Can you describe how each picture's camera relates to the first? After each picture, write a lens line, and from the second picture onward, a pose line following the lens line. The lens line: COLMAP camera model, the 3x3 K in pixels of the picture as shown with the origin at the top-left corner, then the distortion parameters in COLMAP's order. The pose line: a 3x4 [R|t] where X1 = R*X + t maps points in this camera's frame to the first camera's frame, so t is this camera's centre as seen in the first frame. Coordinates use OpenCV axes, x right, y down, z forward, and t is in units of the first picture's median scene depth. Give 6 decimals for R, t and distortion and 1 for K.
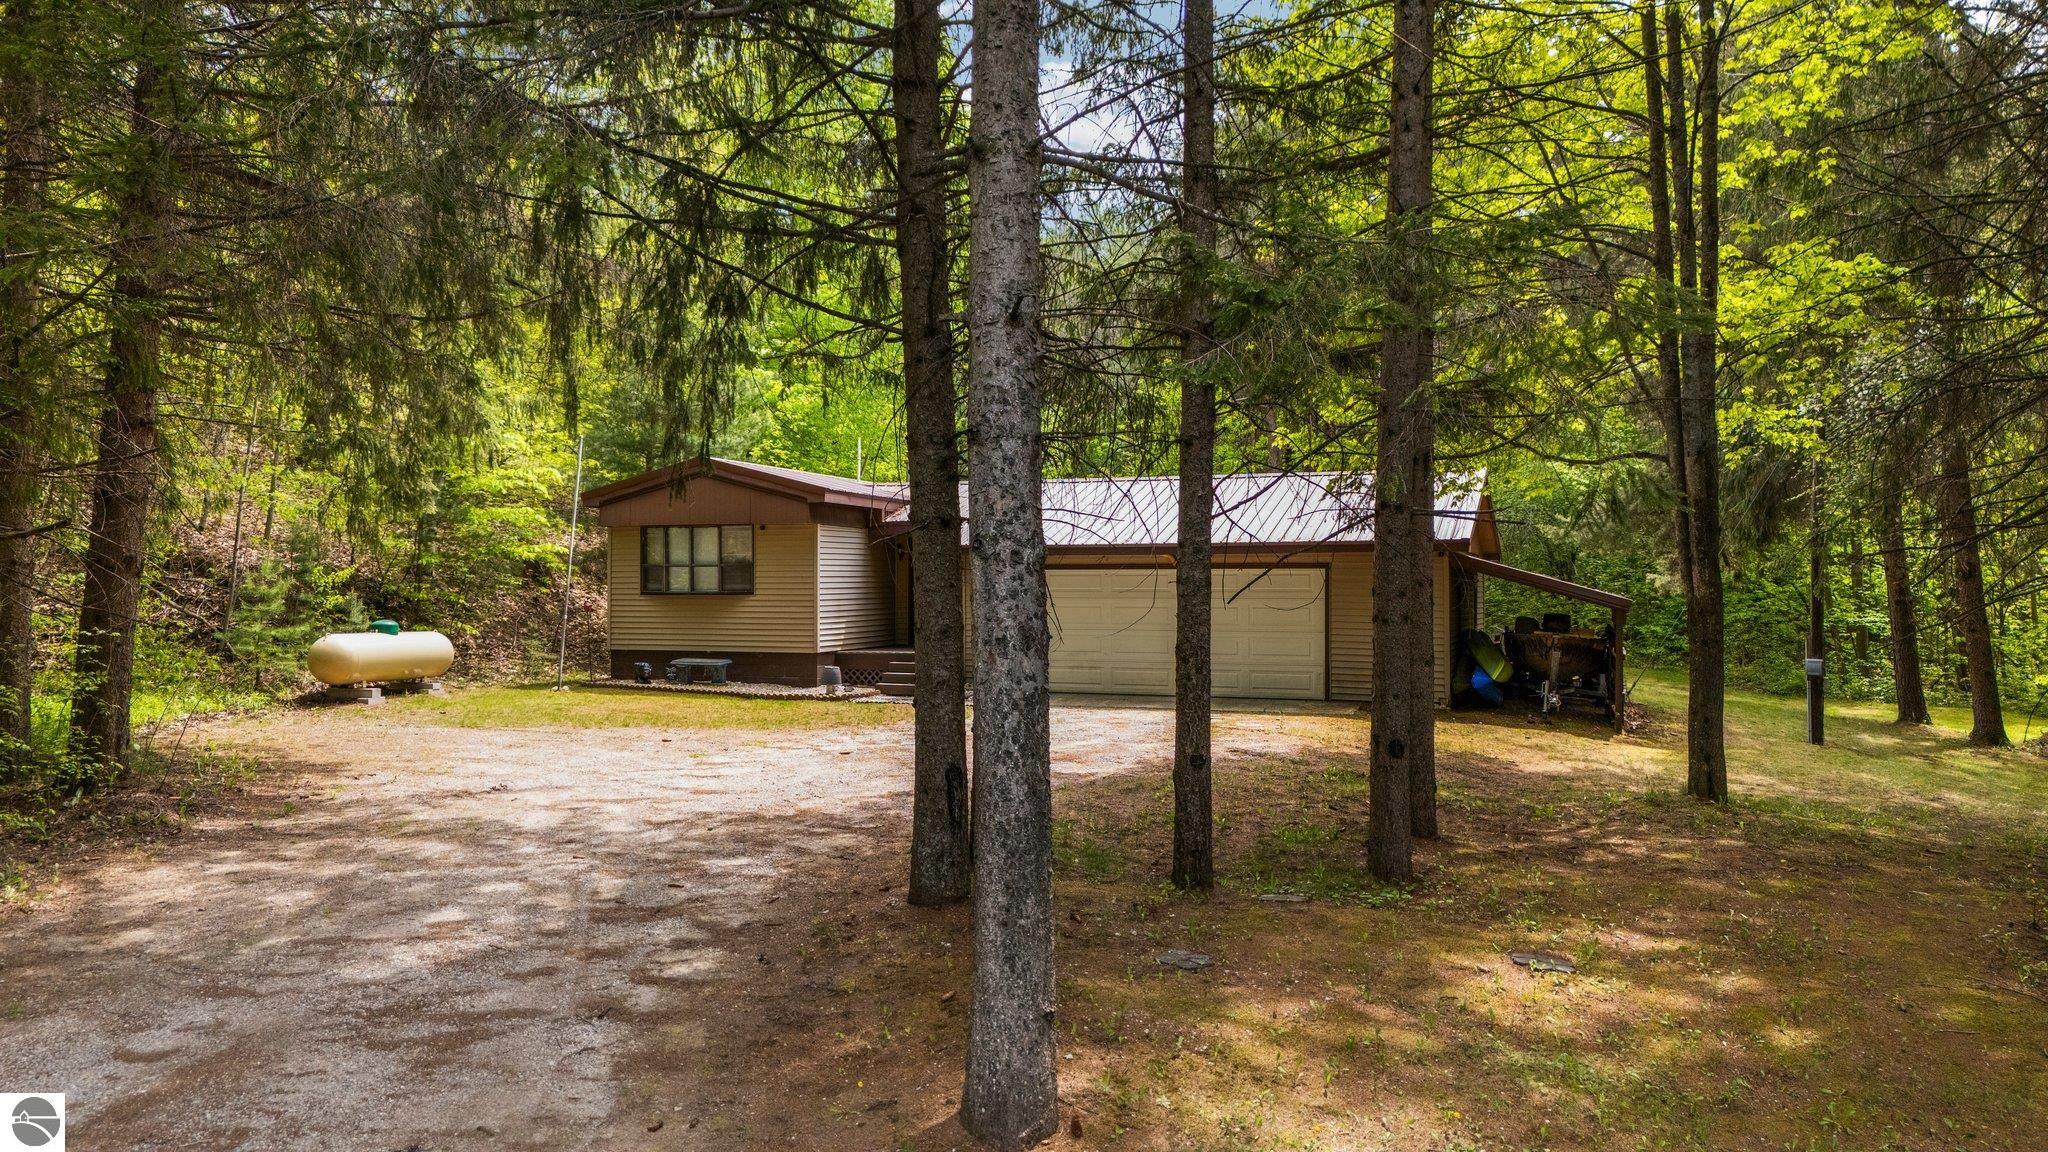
lens RADIAL K [[1453.7, 0, 1024.5], [0, 1453.7, 576.7], [0, 0, 1]] dist [0.009384, -0.000040]
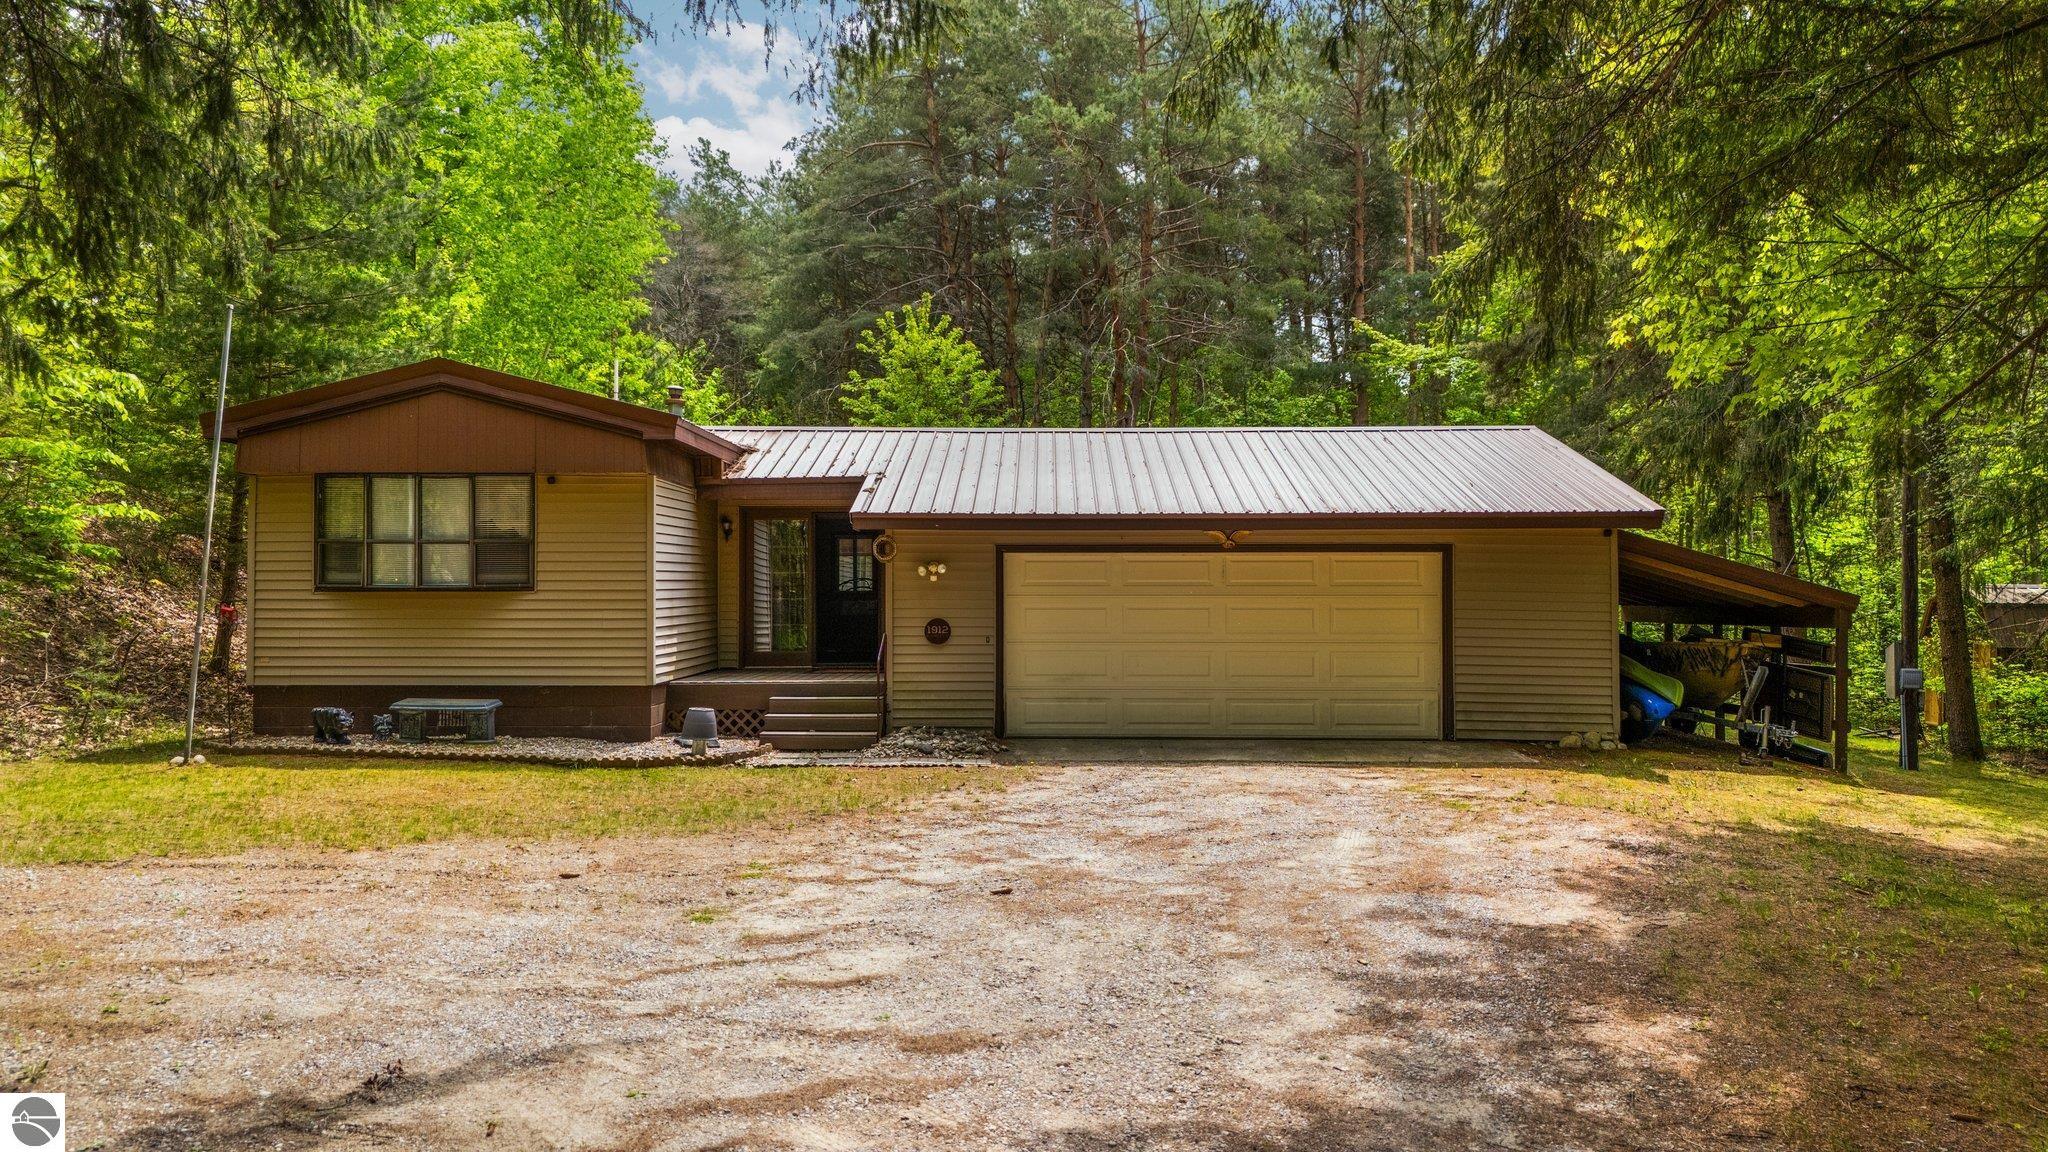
lens RADIAL K [[1453.7, 0, 1023.4], [0, 1453.7, 578.1], [0, 0, 1]] dist [0.009384, -0.000040]
pose [[0.942003, 0.002845, 0.335592, -0.198002], [-0.001751, 0.999992, -0.003561, 0.008911], [-0.335600, 0.002767, 0.942001, 0.361840]]
